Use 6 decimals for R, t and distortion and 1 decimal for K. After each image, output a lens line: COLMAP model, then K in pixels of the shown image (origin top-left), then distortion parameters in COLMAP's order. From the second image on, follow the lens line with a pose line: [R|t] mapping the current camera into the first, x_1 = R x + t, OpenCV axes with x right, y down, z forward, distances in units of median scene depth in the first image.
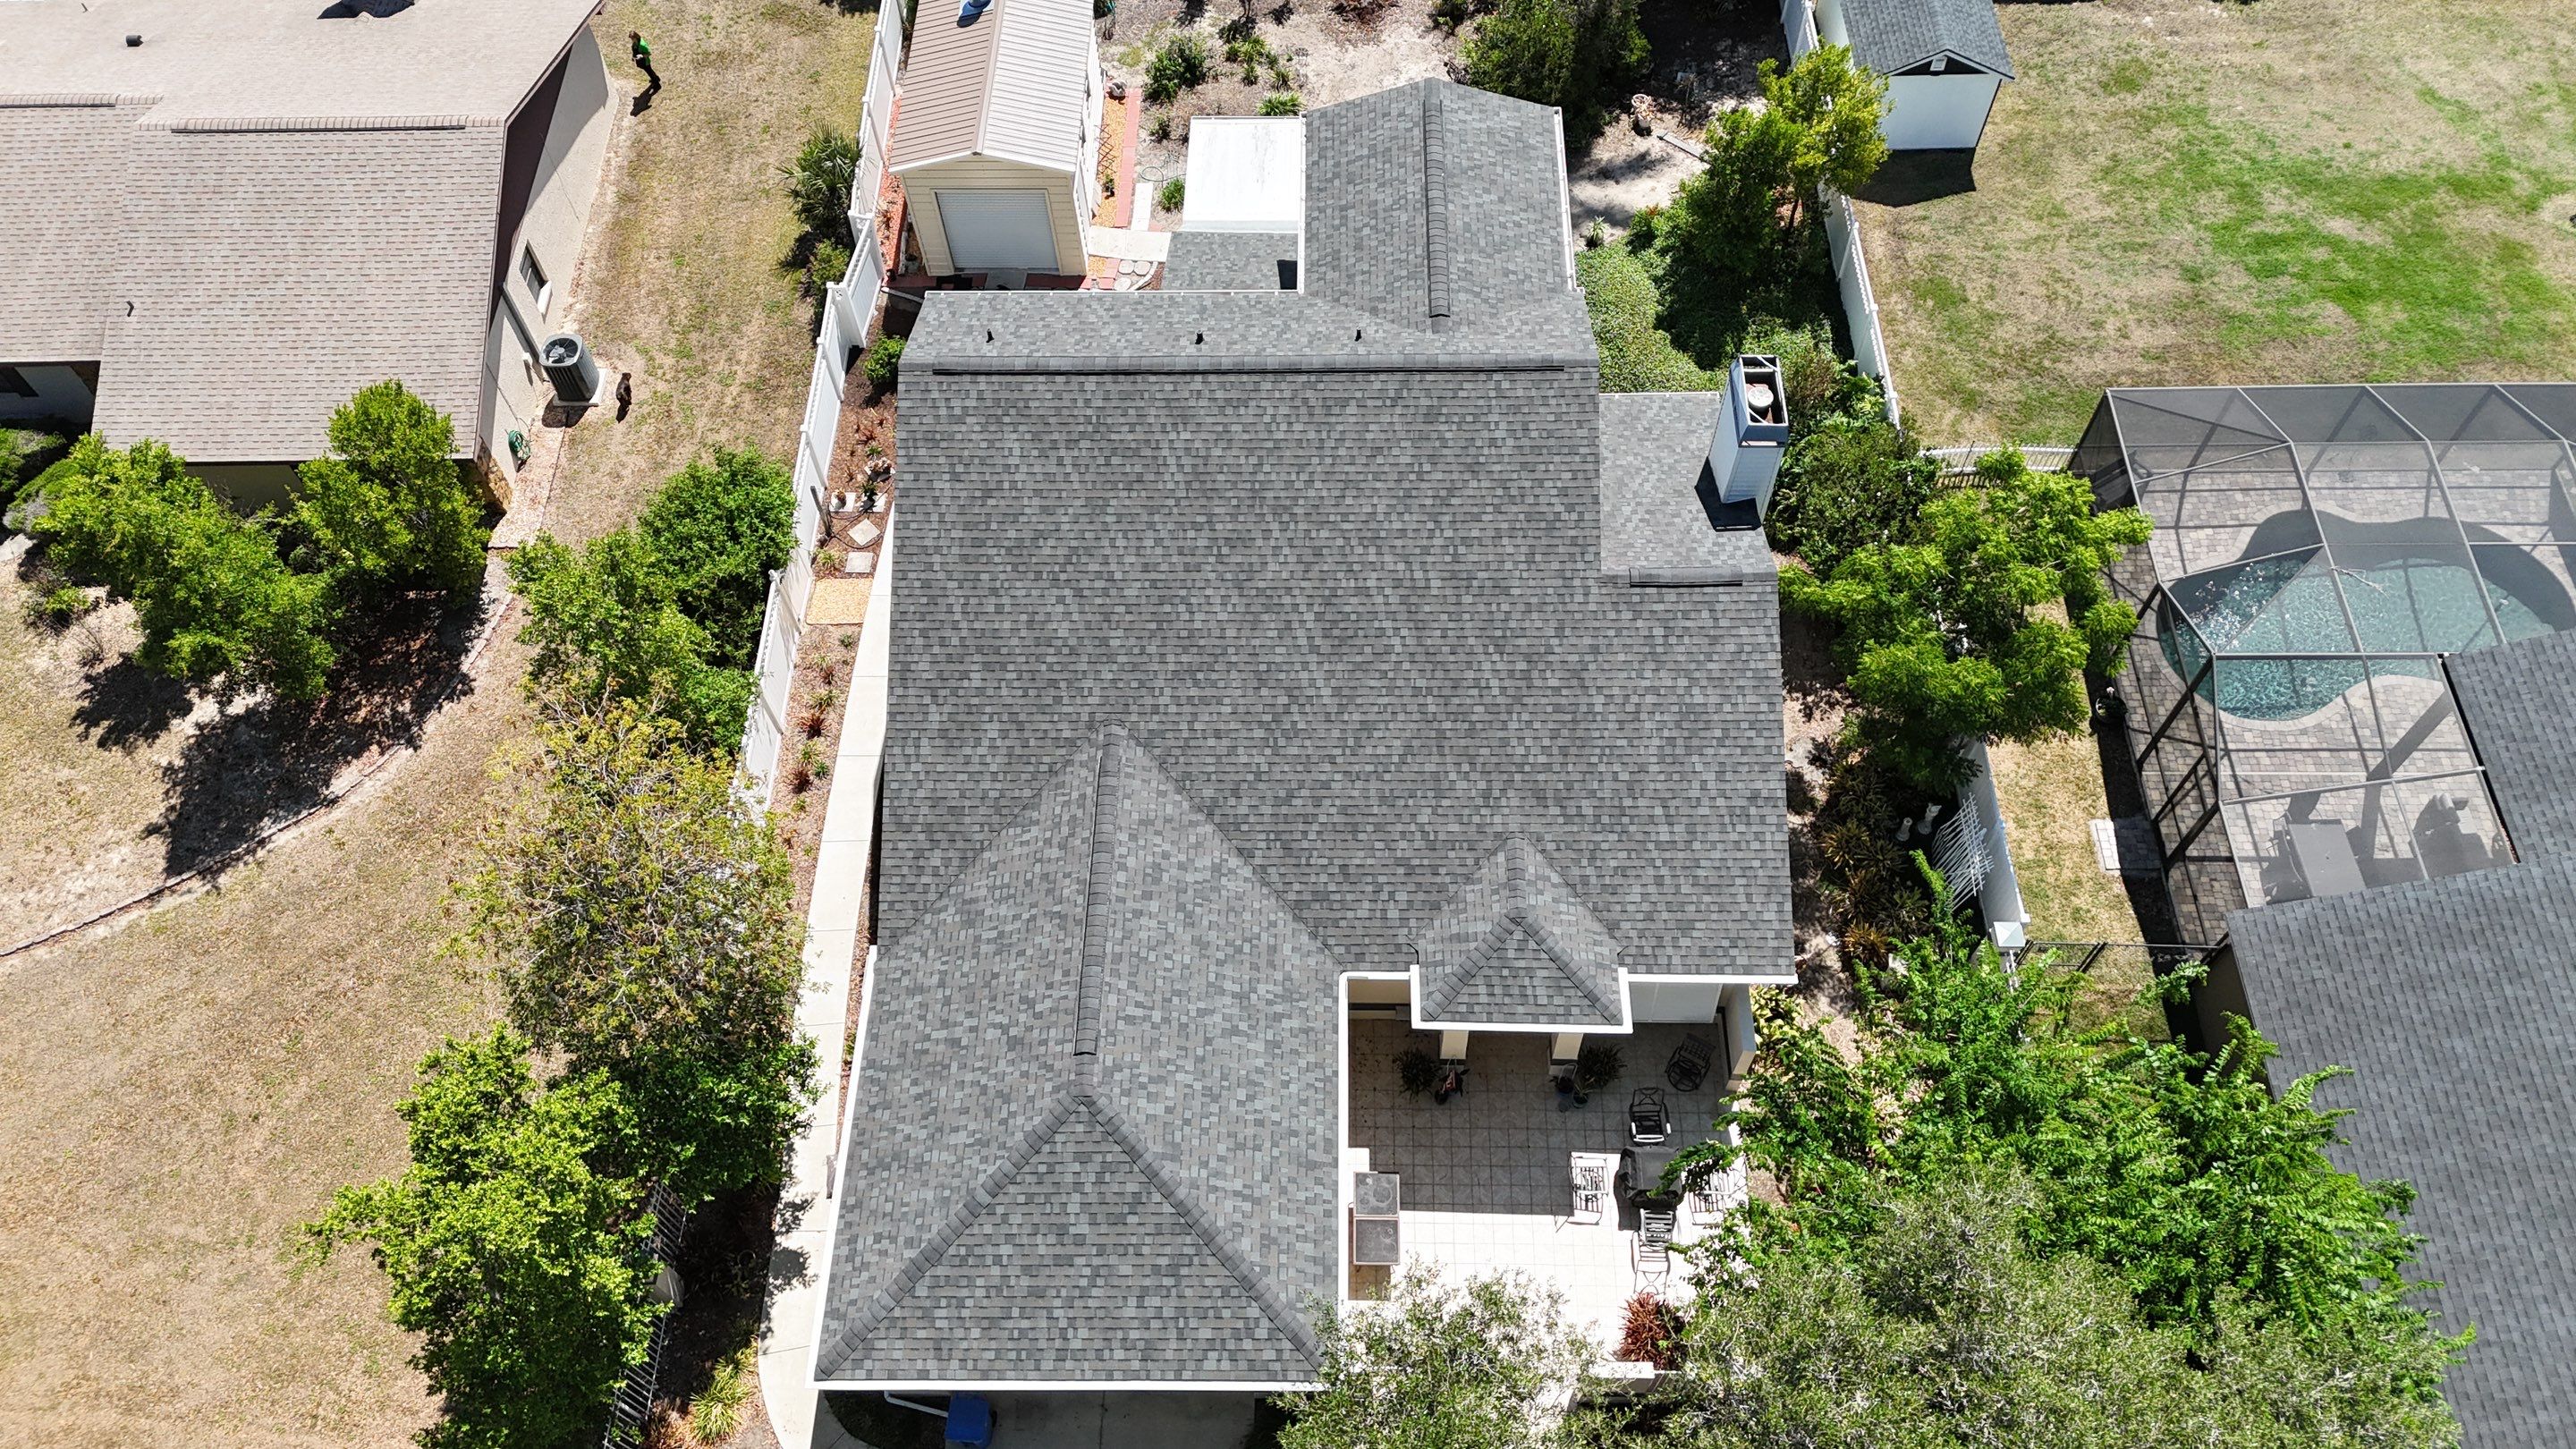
lens RADIAL K [[1888.0, 0, 1296.8], [0, 1888.0, 727.2], [0, 0, 1]] dist [0.077838, -0.076649]
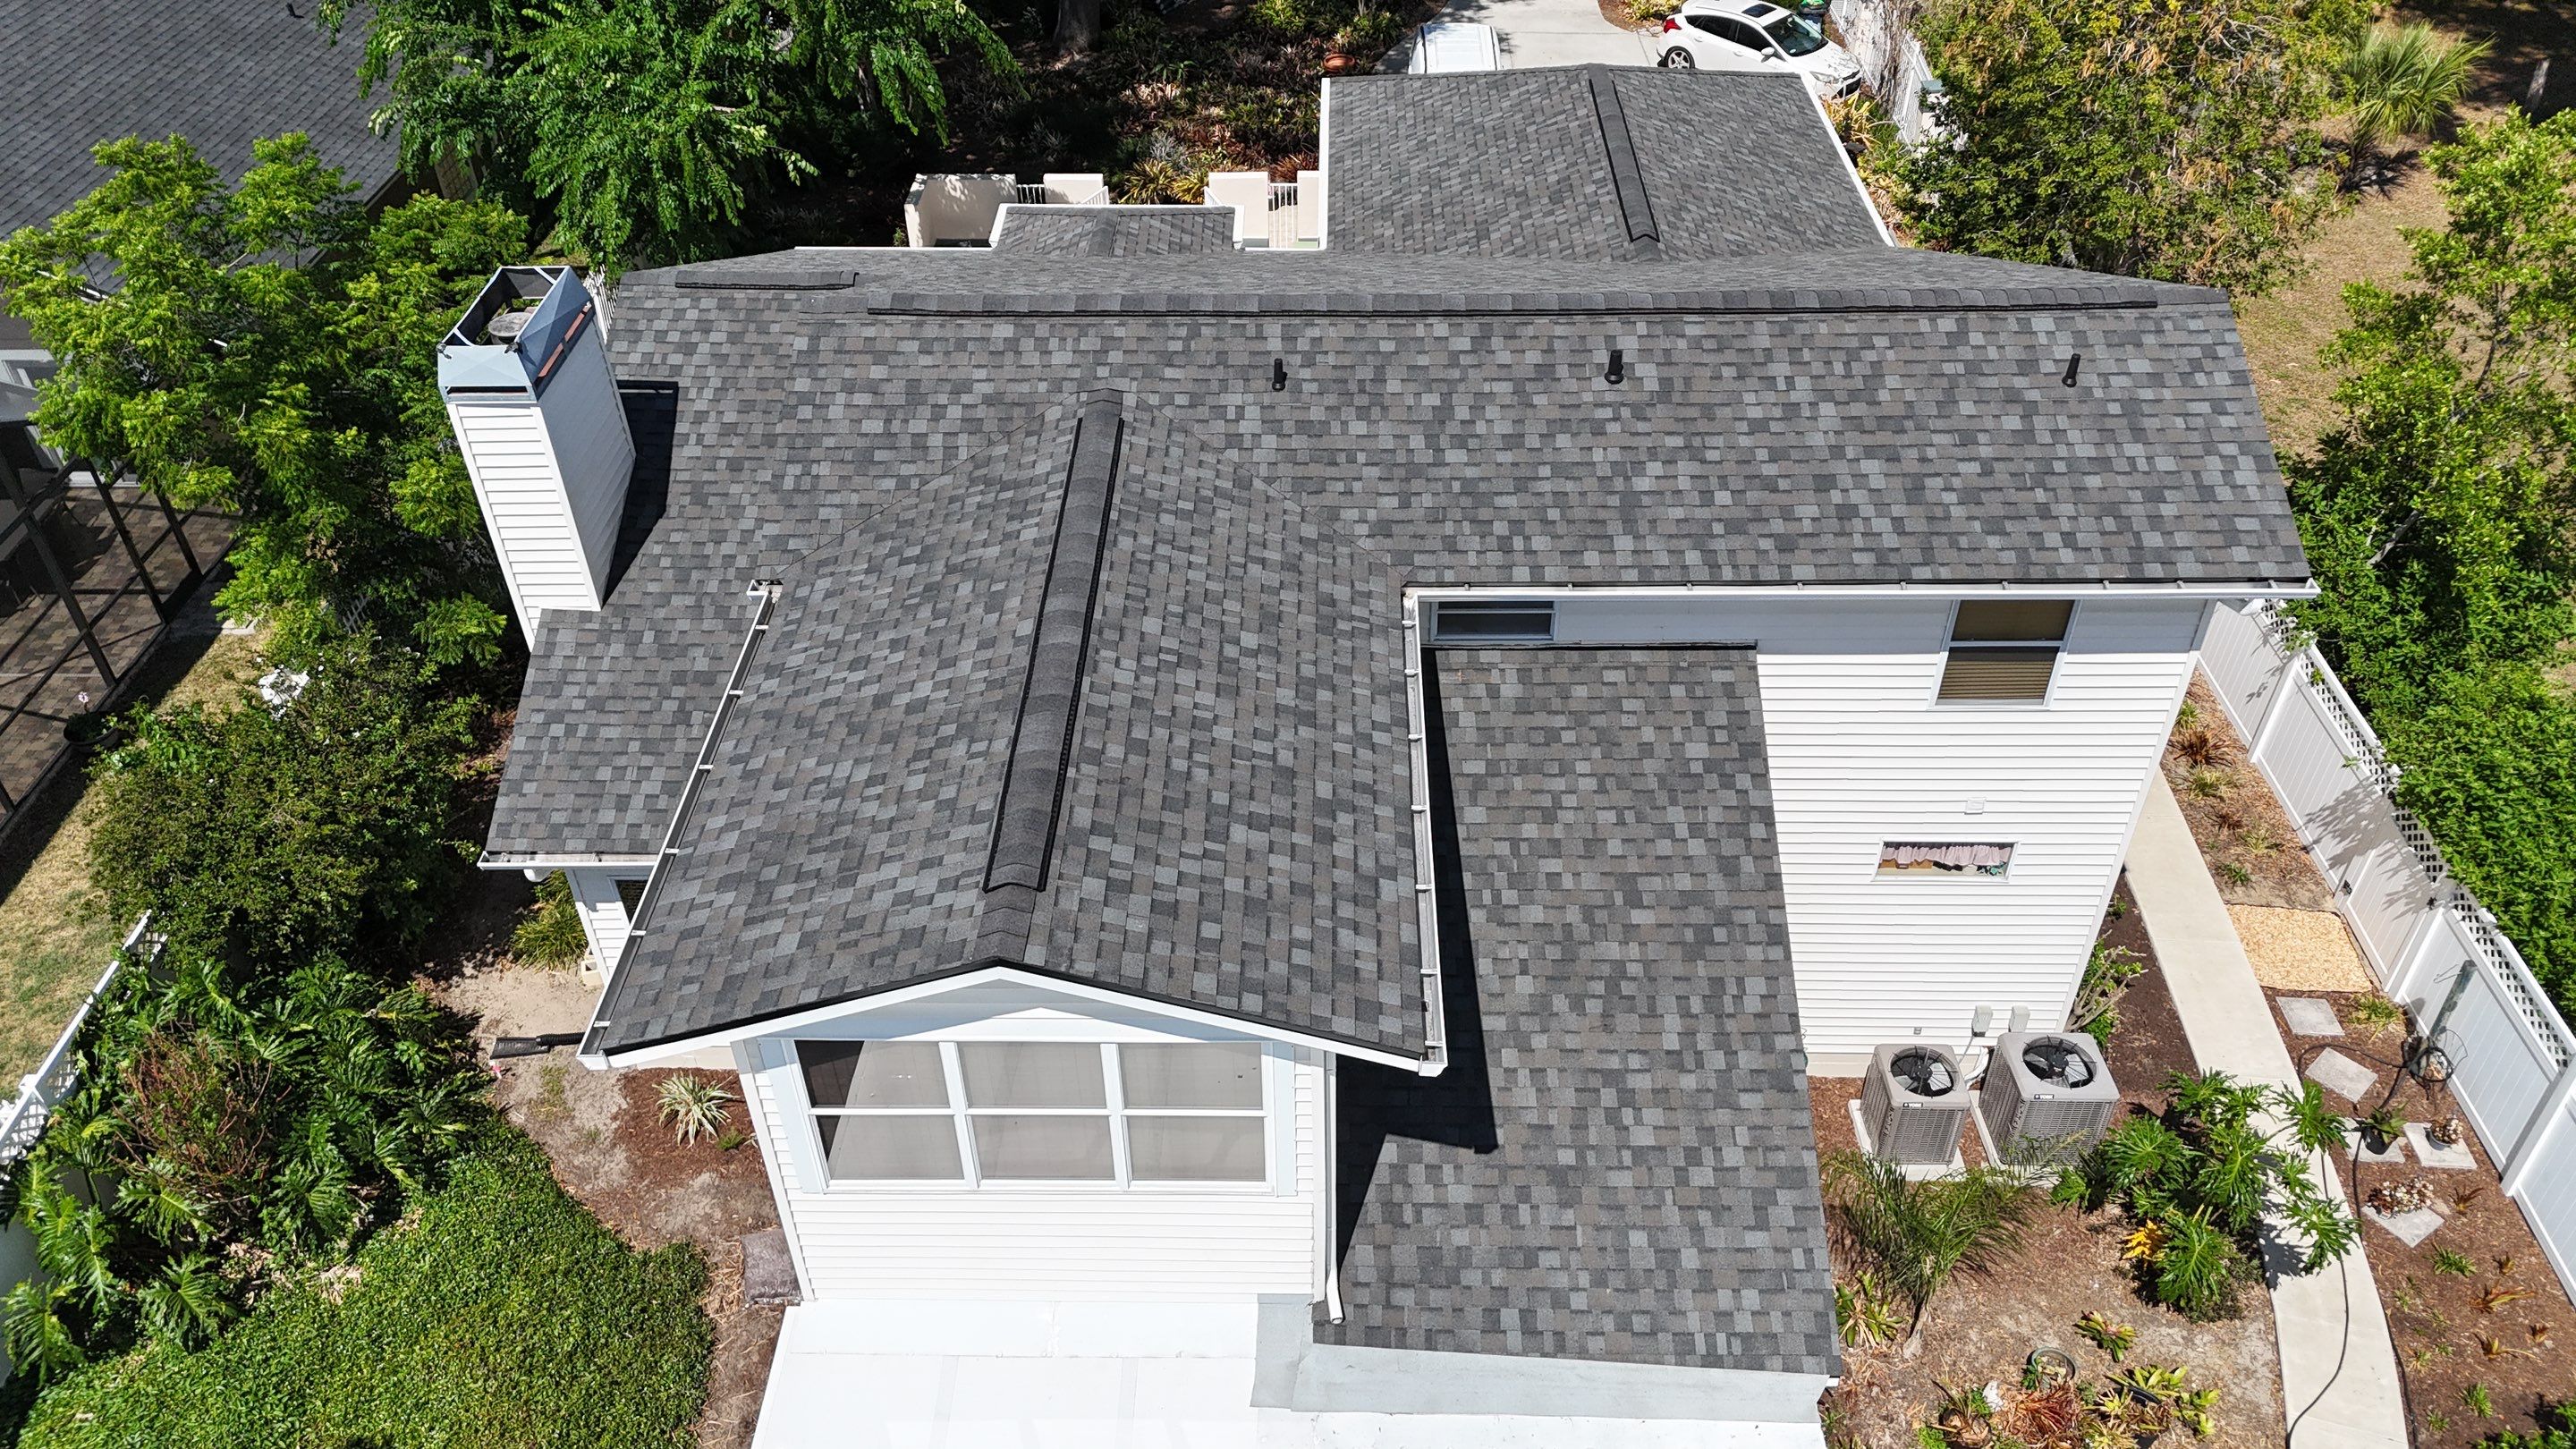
lens RADIAL K [[1888.0, 0, 1303.5], [0, 1888.0, 722.5], [0, 0, 1]] dist [0.077838, -0.076649]
pose [[-0.999308, 0.028506, 0.023884, 0.018014], [0.019958, -0.130836, 0.991203, -0.713260], [0.031381, 0.990994, 0.130177, 1.062558]]
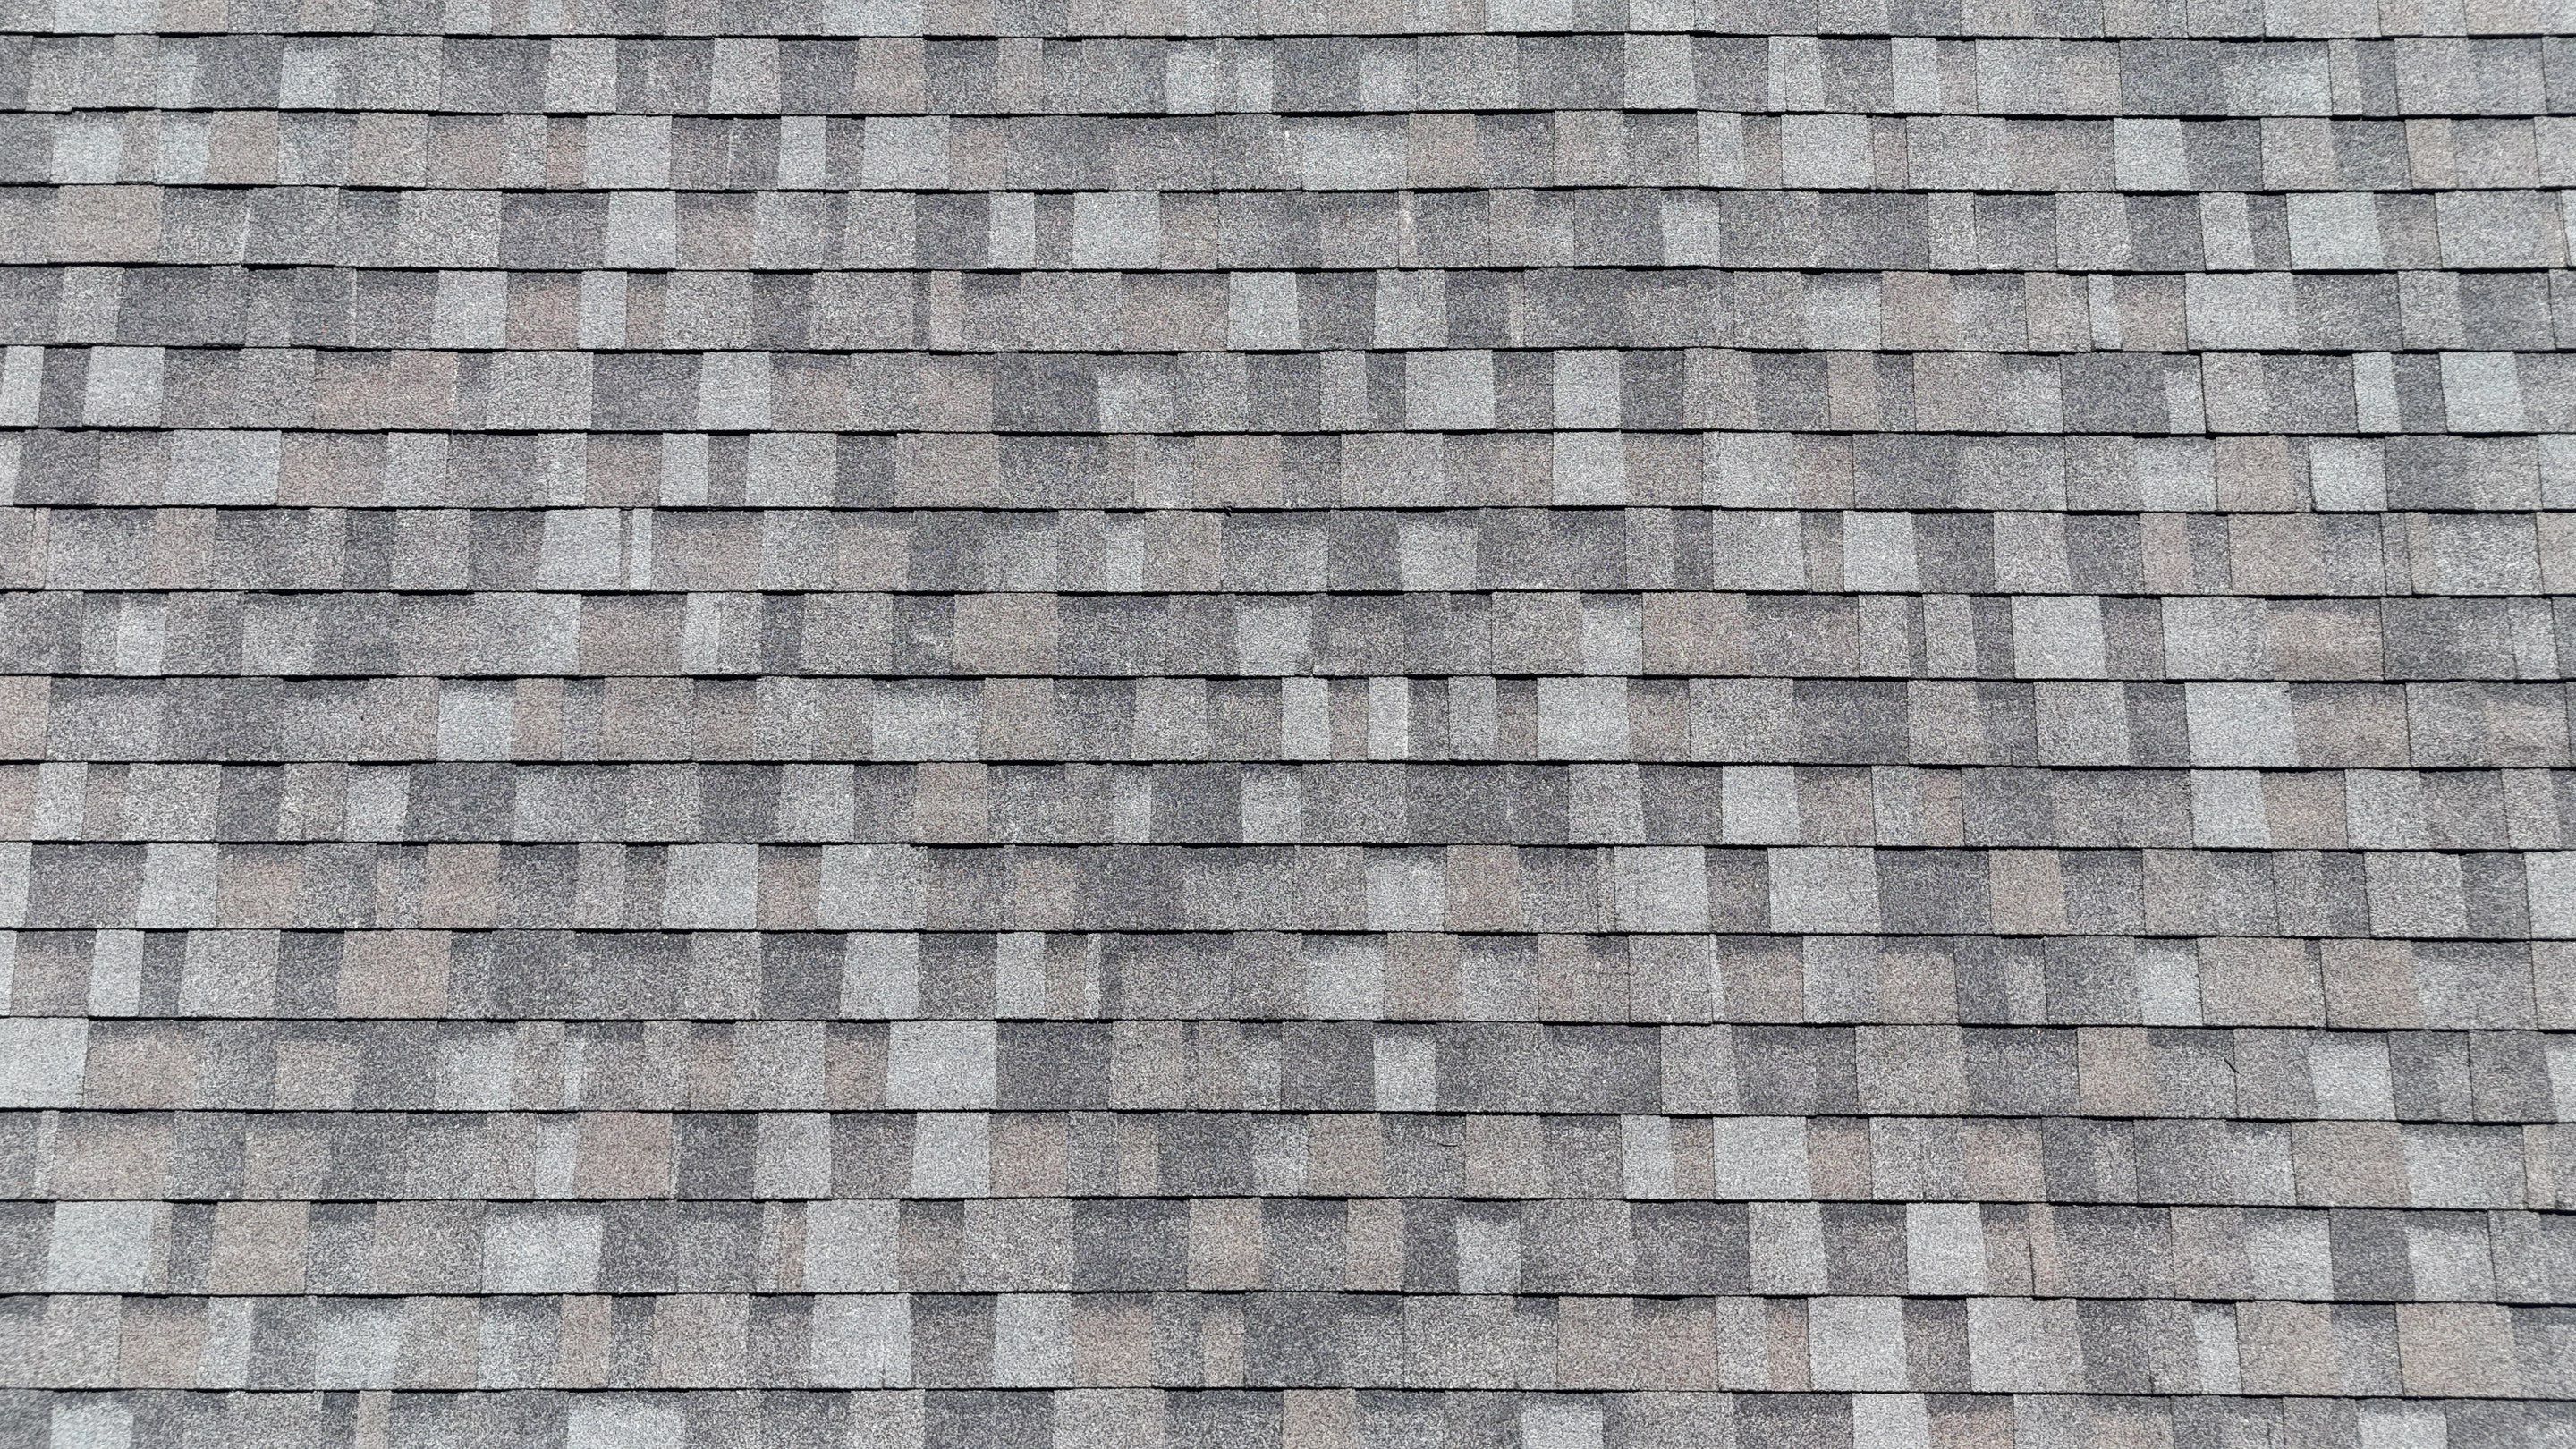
lens RADIAL K [[1888.0, 0, 1289.2], [0, 1888.0, 726.0], [0, 0, 1]] dist [0.077838, -0.076649]
pose [[0.999743, 0.003626, 0.022384, 0.021766], [-0.003397, 0.999942, -0.010241, -0.074740], [-0.022420, 0.010163, 0.999697, 0.899425]]
